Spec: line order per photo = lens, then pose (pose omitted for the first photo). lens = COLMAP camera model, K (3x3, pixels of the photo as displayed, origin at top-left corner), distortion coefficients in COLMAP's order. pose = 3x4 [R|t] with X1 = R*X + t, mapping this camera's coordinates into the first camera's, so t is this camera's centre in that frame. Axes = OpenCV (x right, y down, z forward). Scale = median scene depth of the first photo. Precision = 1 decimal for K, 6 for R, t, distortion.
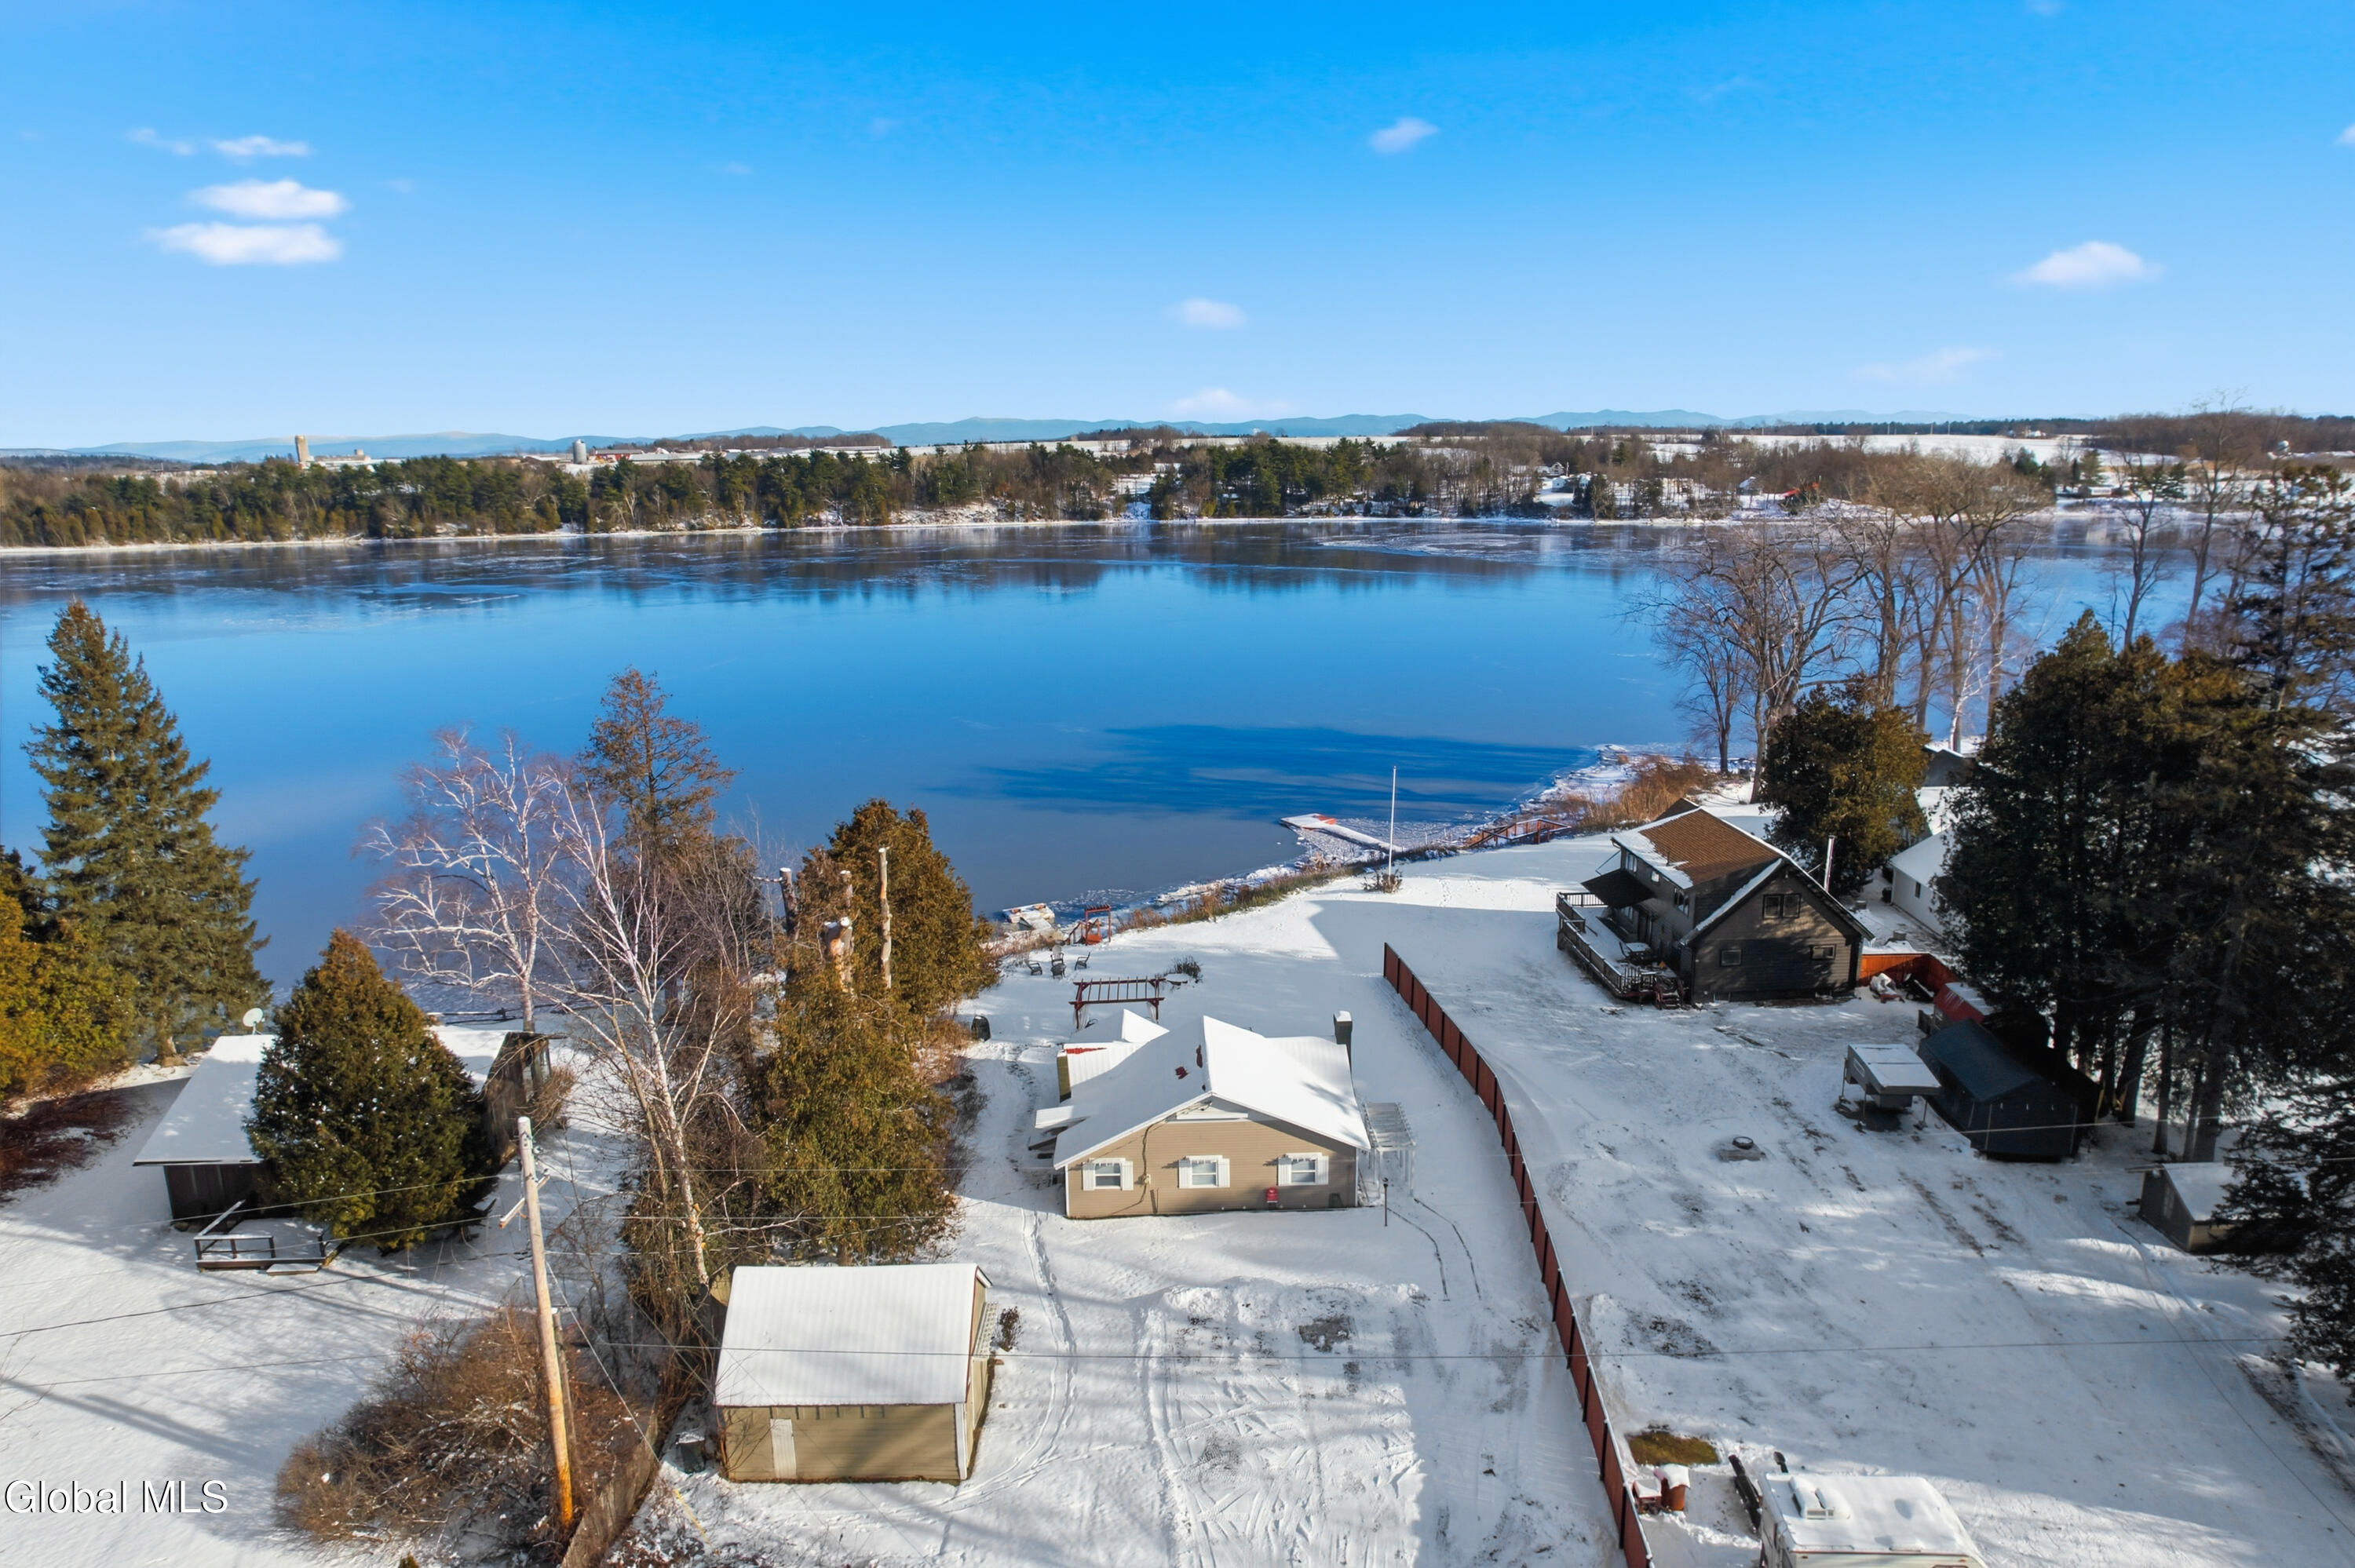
lens RADIAL K [[1492.9, 0, 1178.3], [0, 1492.9, 848.0], [0, 0, 1]] dist [-0.053894, -0.000904]
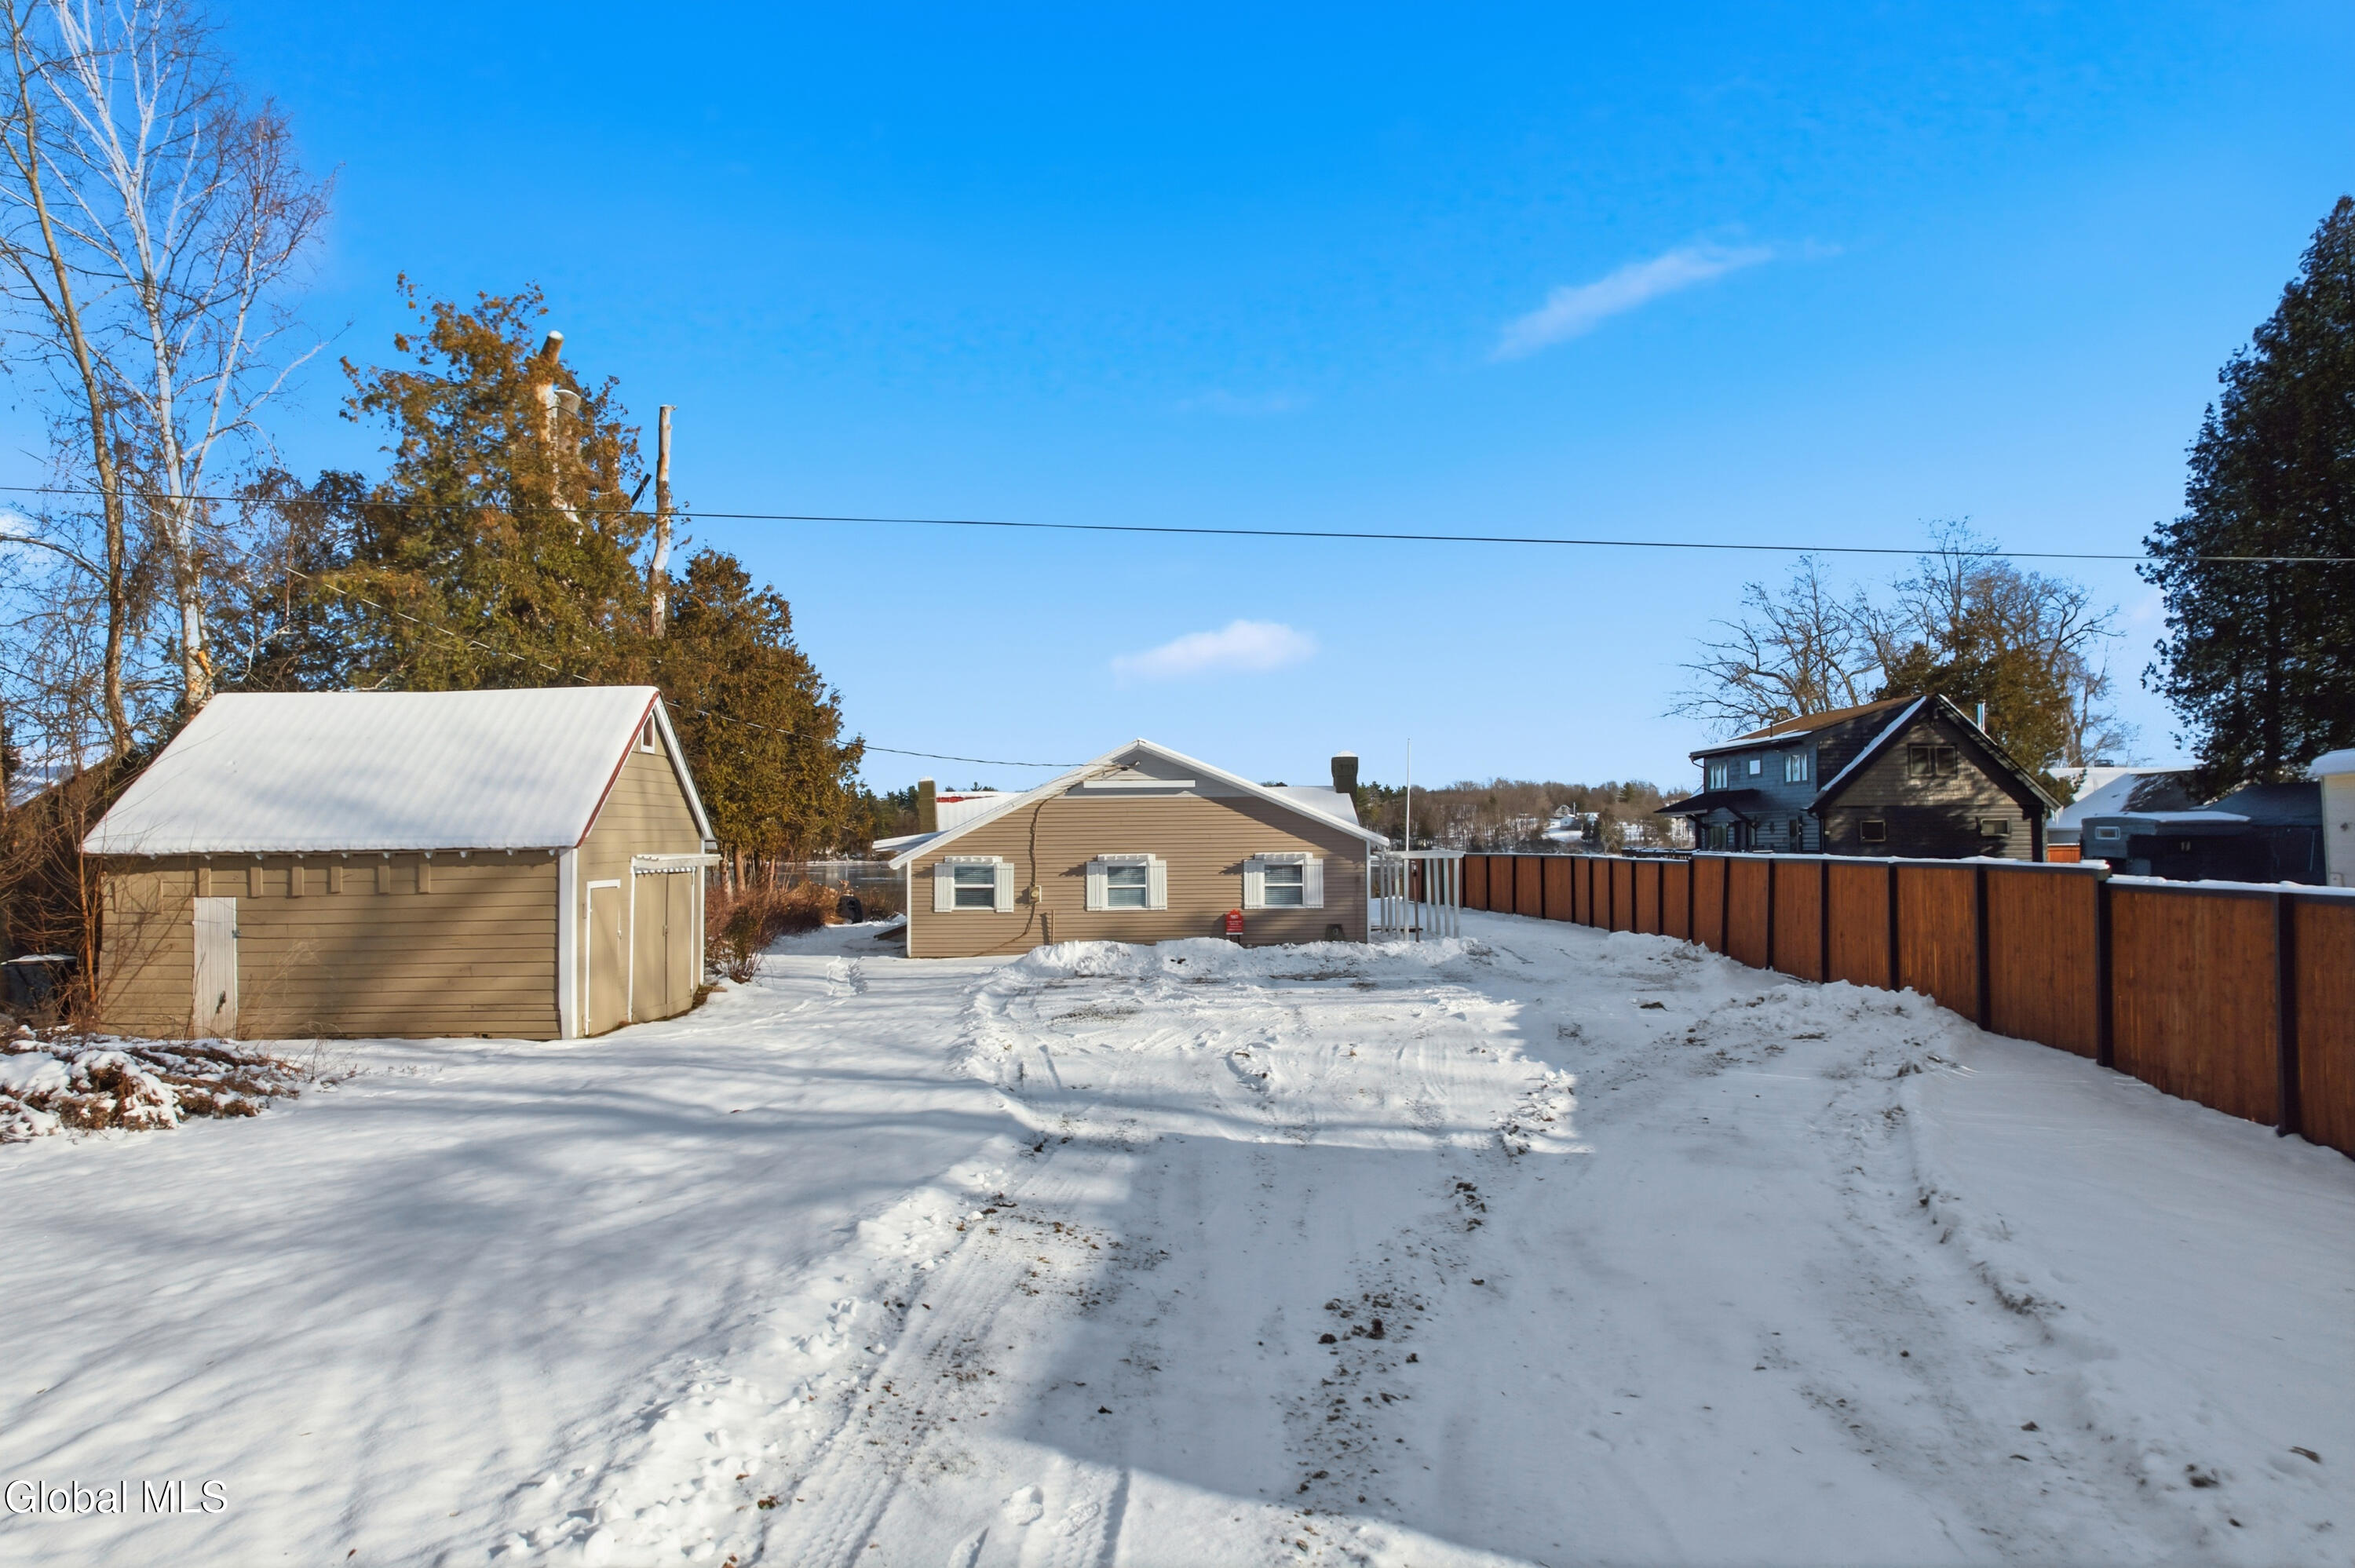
lens RADIAL K [[1502.2, 0, 1179.7], [0, 1502.2, 807.3], [0, 0, 1]] dist [-0.075744, 0.063561]
pose [[0.999958, 0.005554, -0.007281, 0.043730], [-0.007367, 0.960185, -0.279267, 0.358831], [0.005440, 0.279309, 0.960186, 0.374473]]
